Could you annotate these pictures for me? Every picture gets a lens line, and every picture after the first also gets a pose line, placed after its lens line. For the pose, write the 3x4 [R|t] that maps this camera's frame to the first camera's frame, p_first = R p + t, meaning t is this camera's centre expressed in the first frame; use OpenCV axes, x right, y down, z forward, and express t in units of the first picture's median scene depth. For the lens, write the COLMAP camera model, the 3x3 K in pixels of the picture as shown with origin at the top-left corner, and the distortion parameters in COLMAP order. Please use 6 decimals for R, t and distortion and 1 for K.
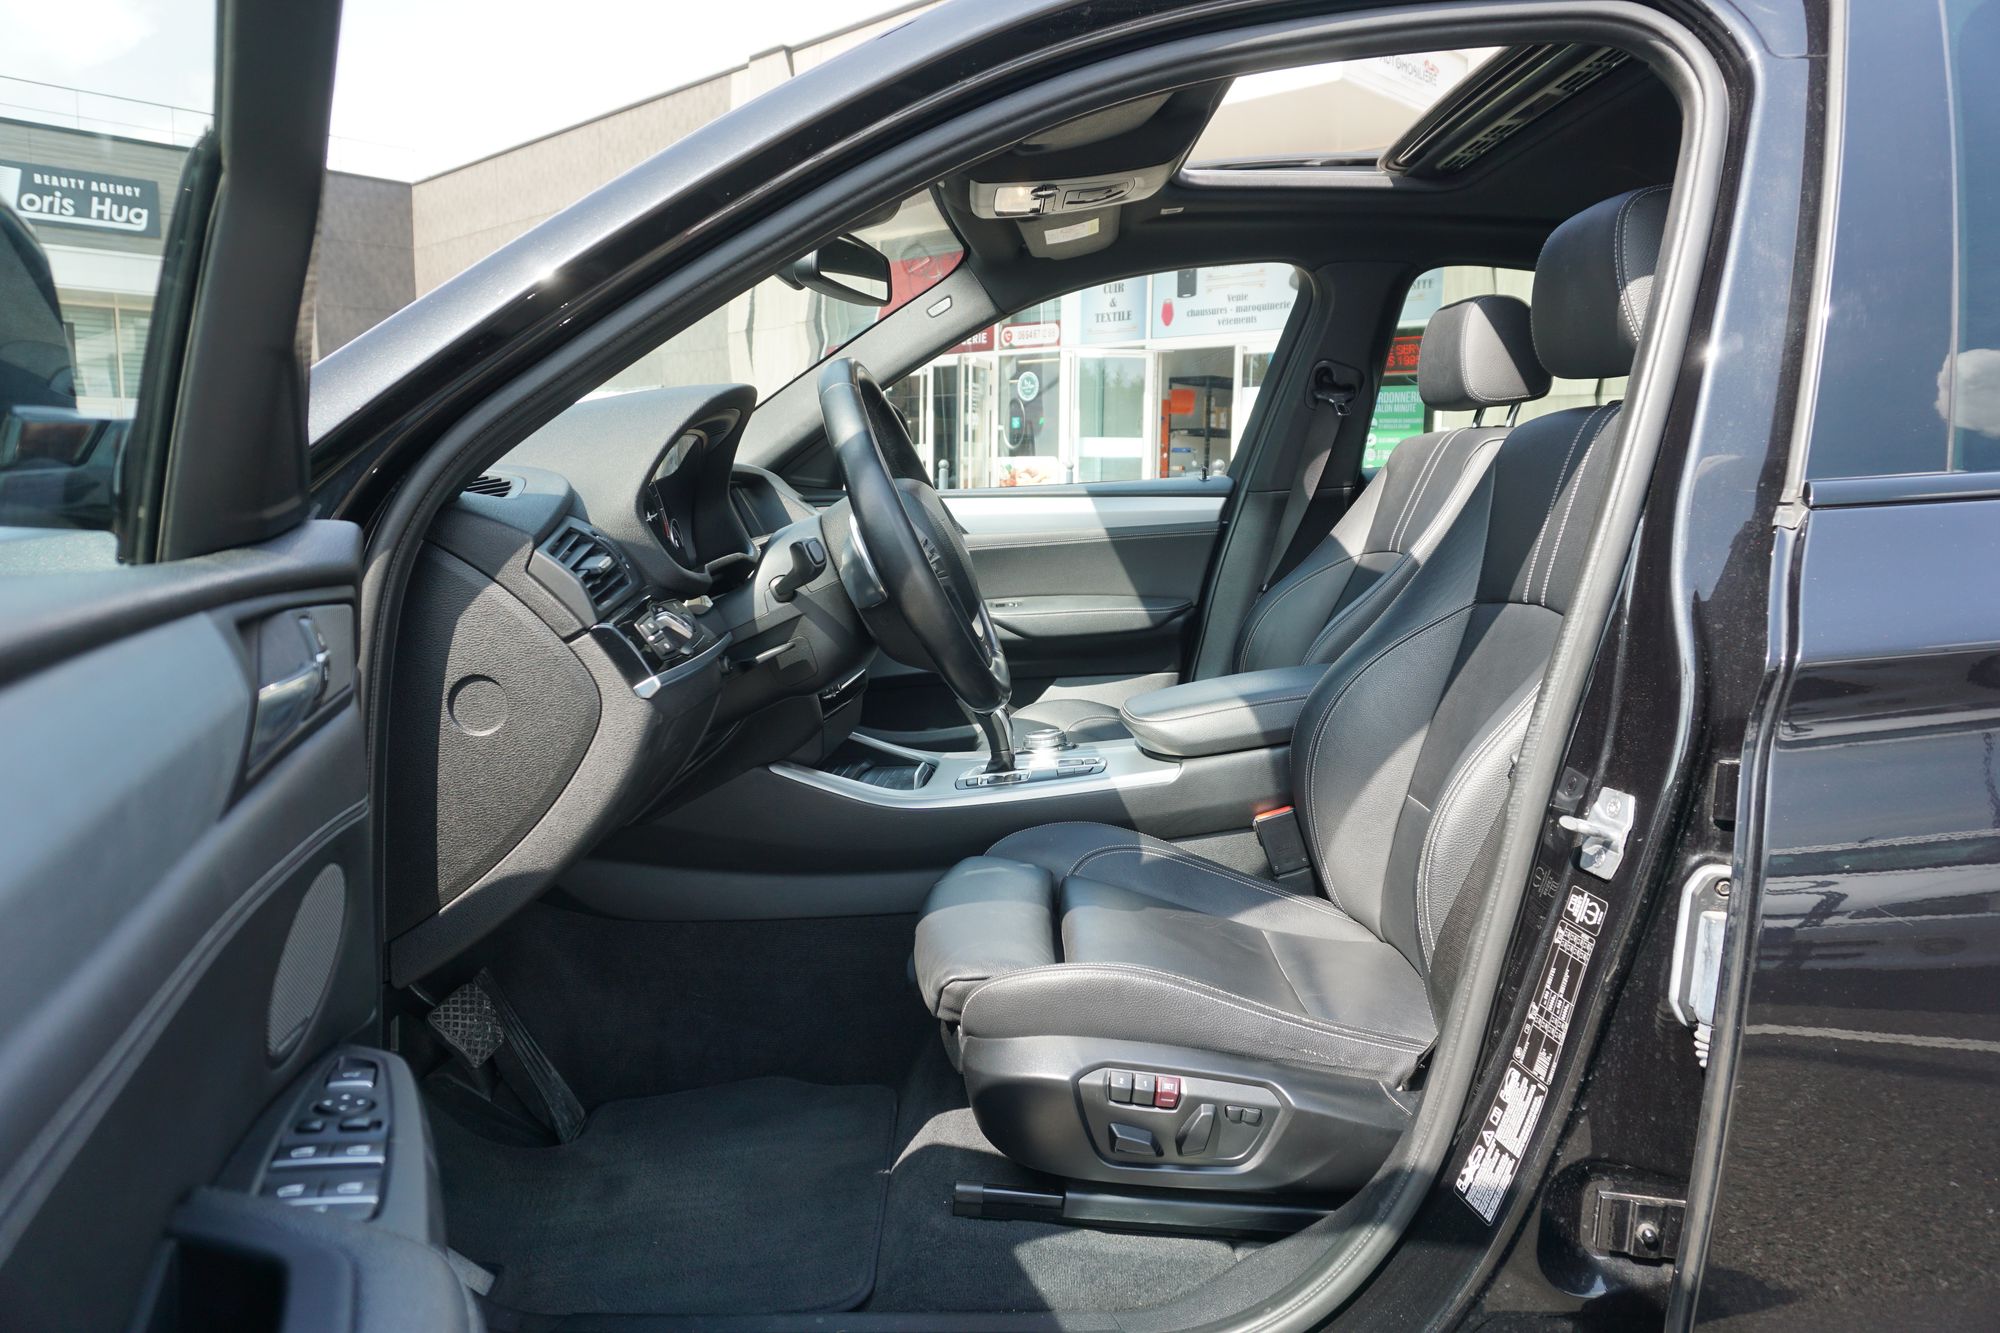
lens RADIAL K [[1337.2, 0, 992.4], [0, 1337.2, 652.0], [0, 0, 1]] dist [-0.044694, 0.028677]
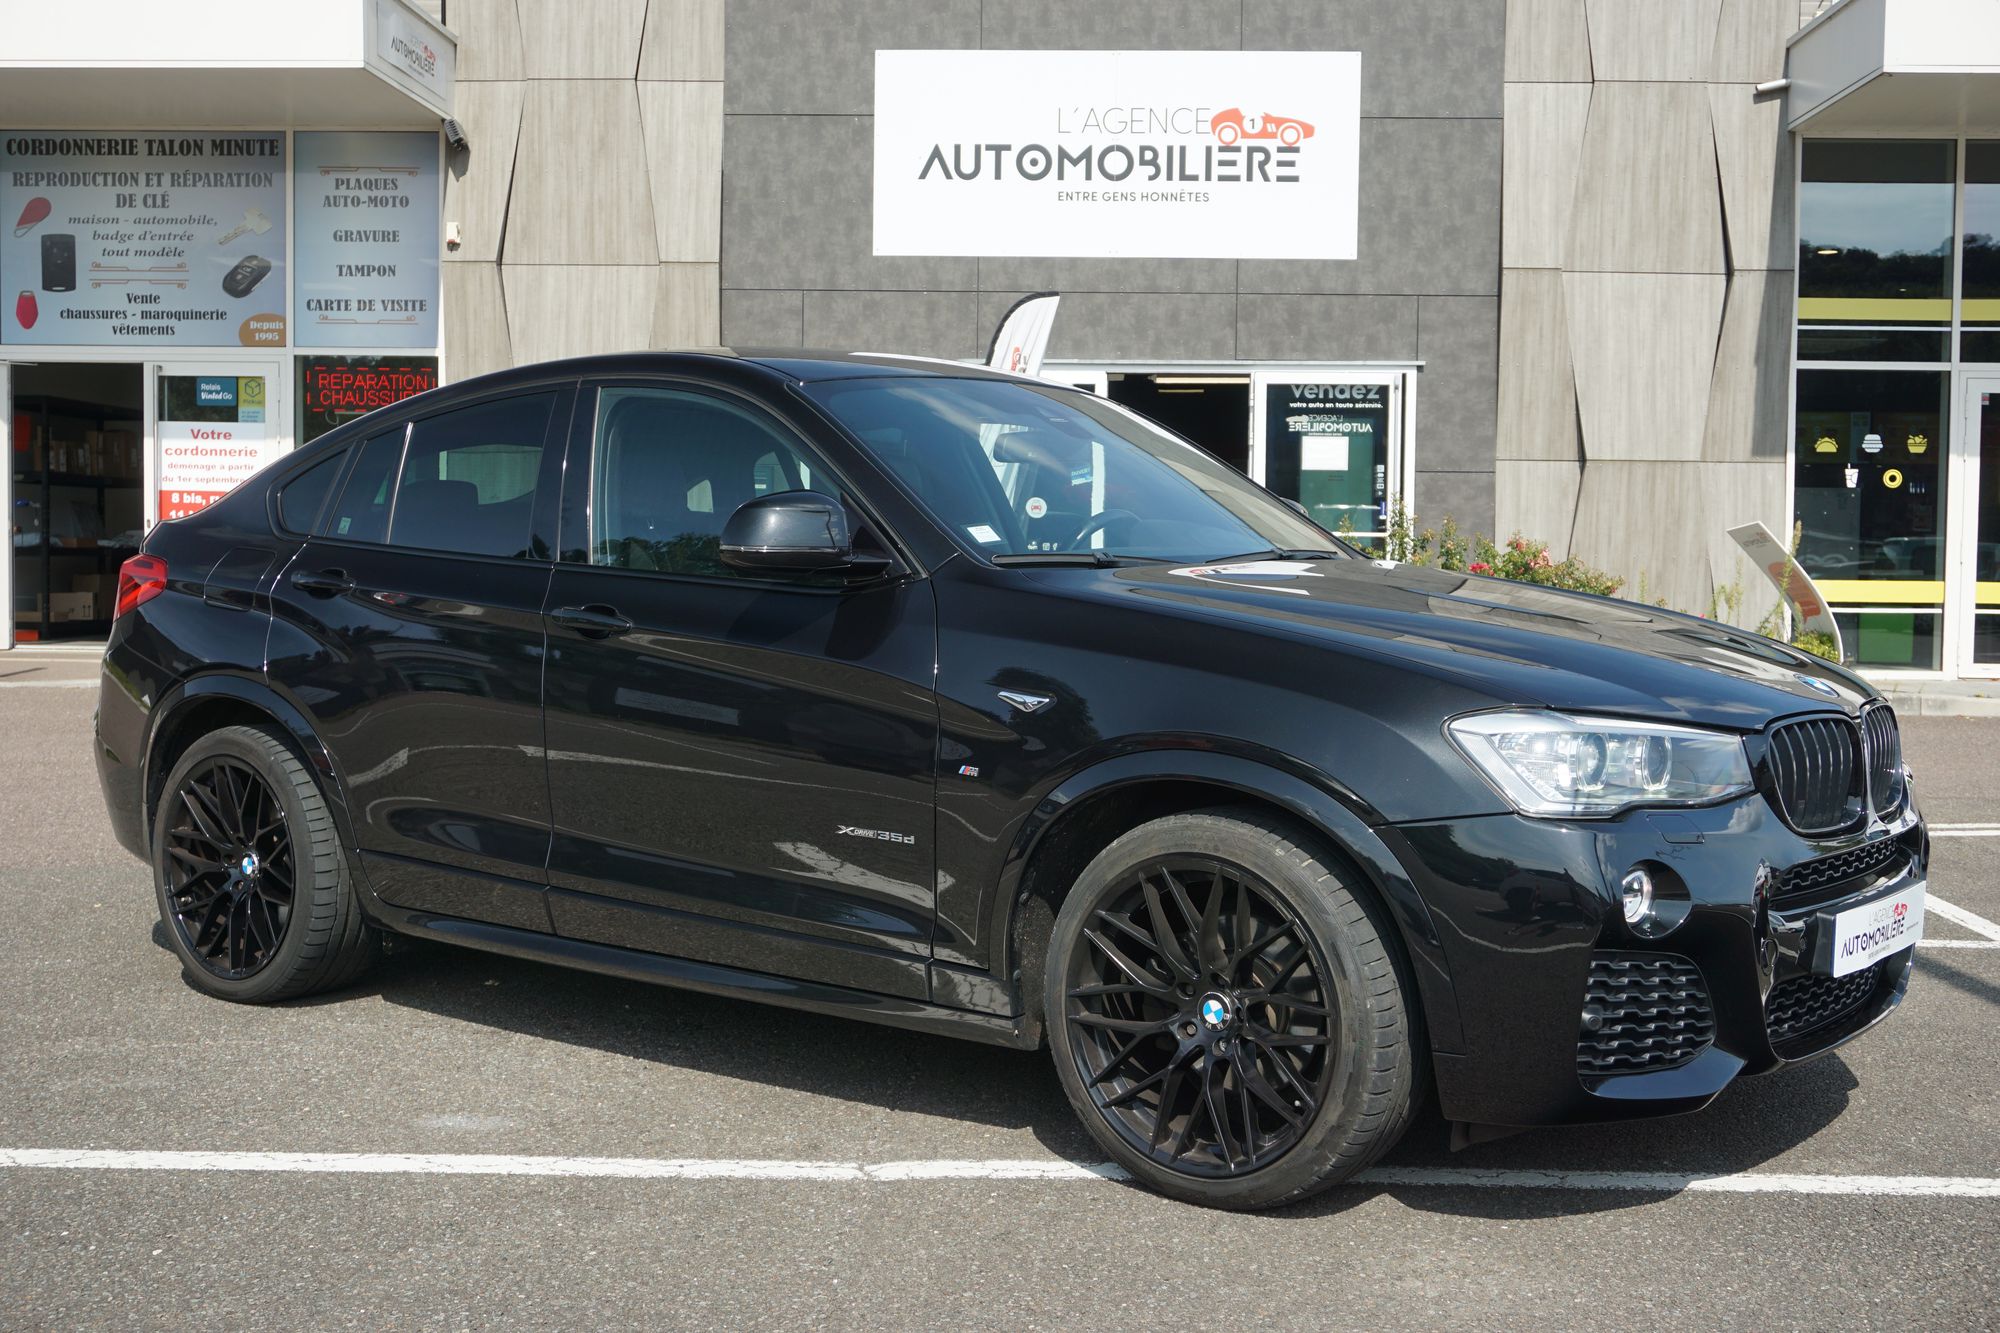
lens RADIAL K [[2258.3, 0, 992.2], [0, 2258.3, 641.5], [0, 0, 1]] dist [0.008804, 0.000000]
pose [[0.748063, -0.035112, 0.662699, -2.479094], [0.085594, 0.995363, -0.043882, 0.132402], [-0.658085, 0.089550, 0.747599, -1.830205]]
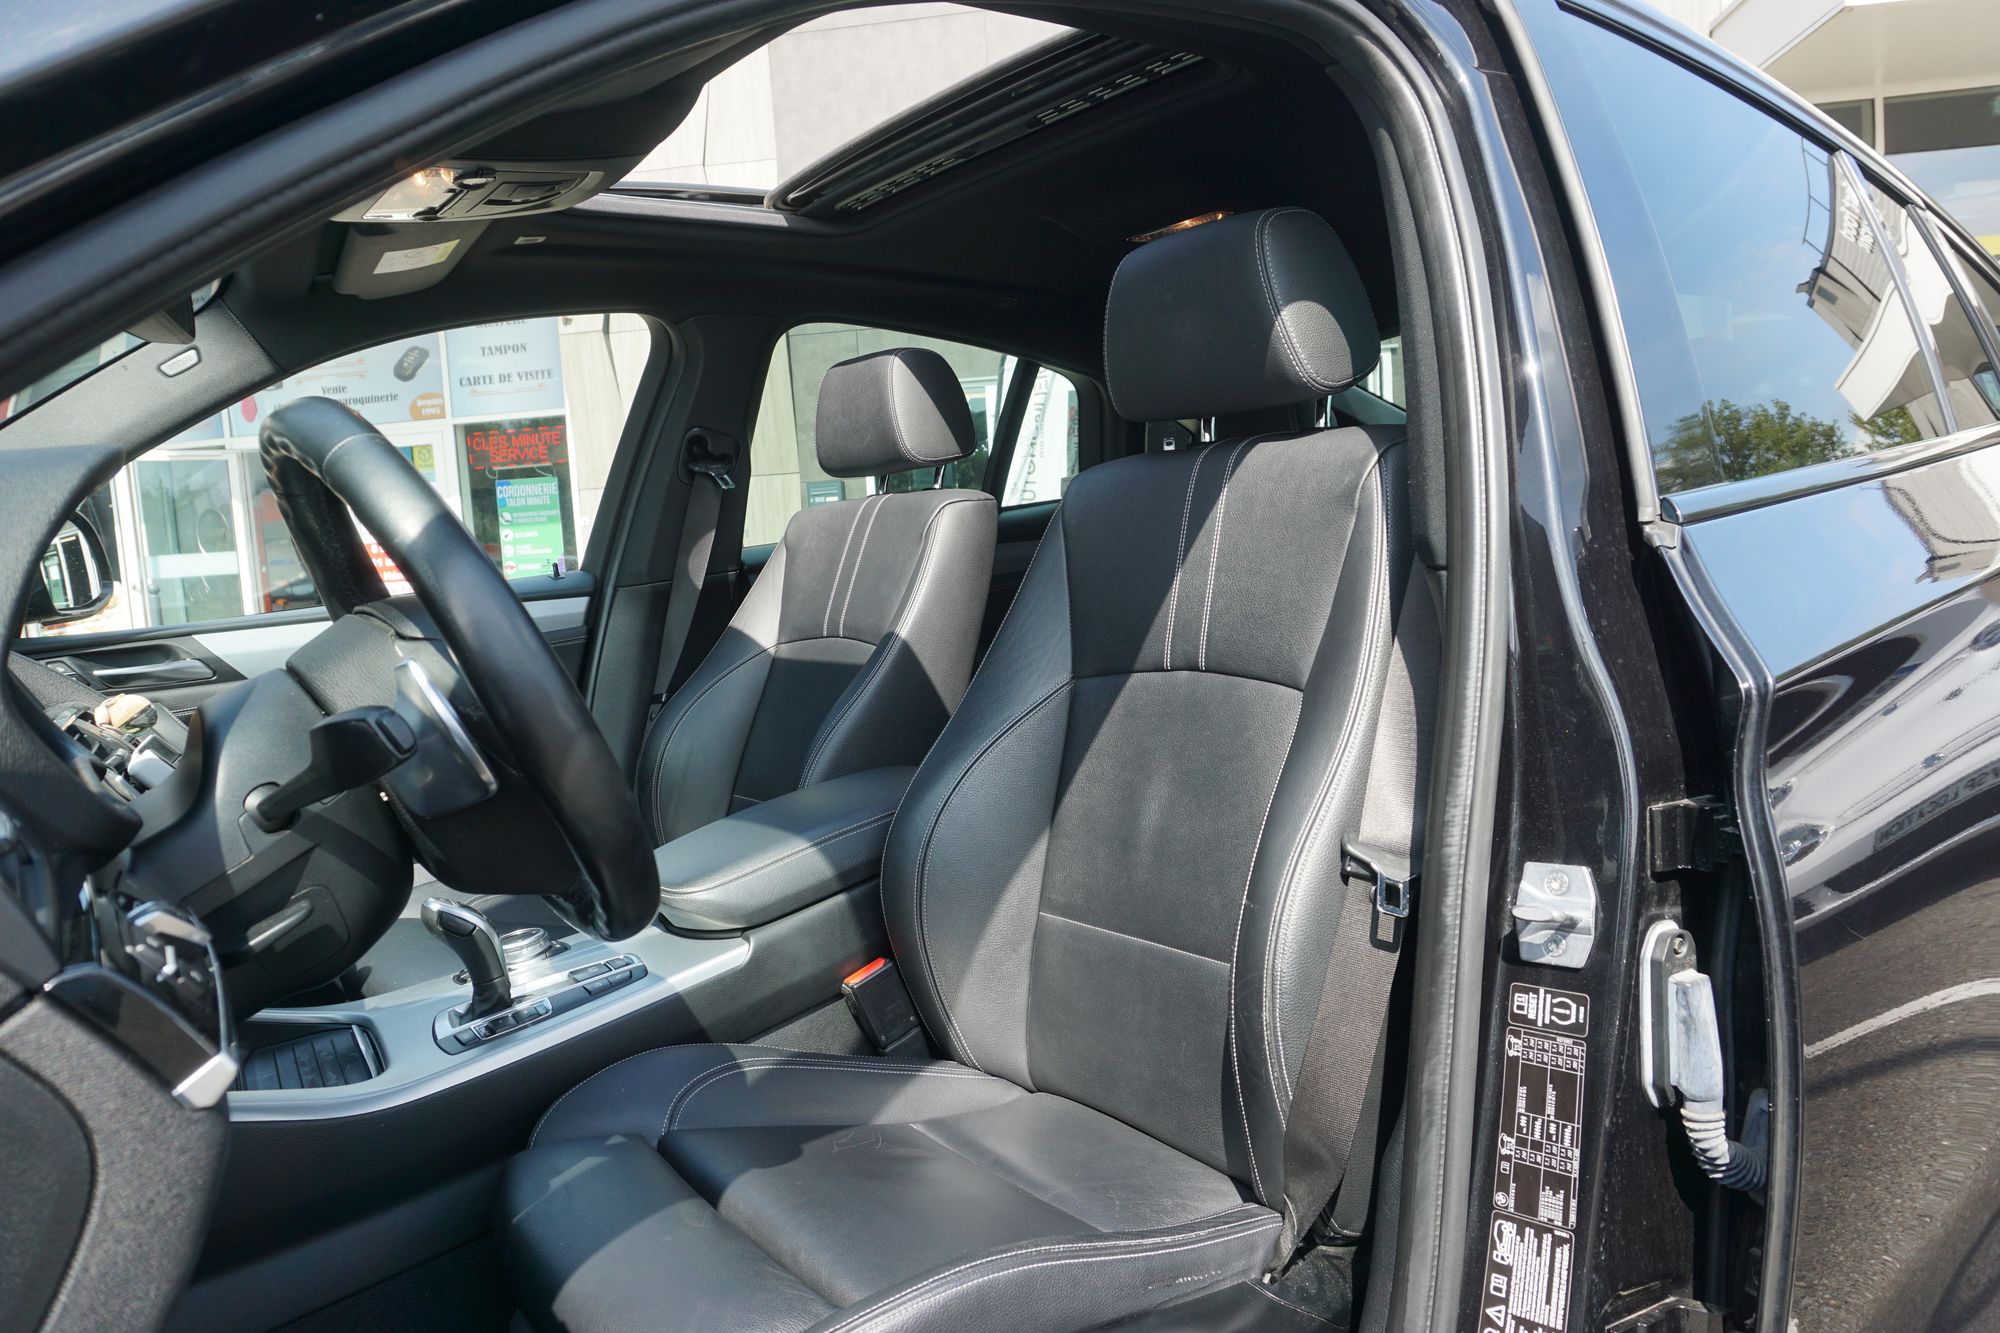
lens RADIAL K [[1337.2, 0, 992.5], [0, 1337.2, 656.7], [0, 0, 1]] dist [-0.044694, 0.028677]
pose [[0.791393, -0.116050, 0.600191, -0.189068], [0.155303, 0.987771, -0.013788, -0.043169], [-0.591251, 0.104123, 0.799738, 0.296791]]
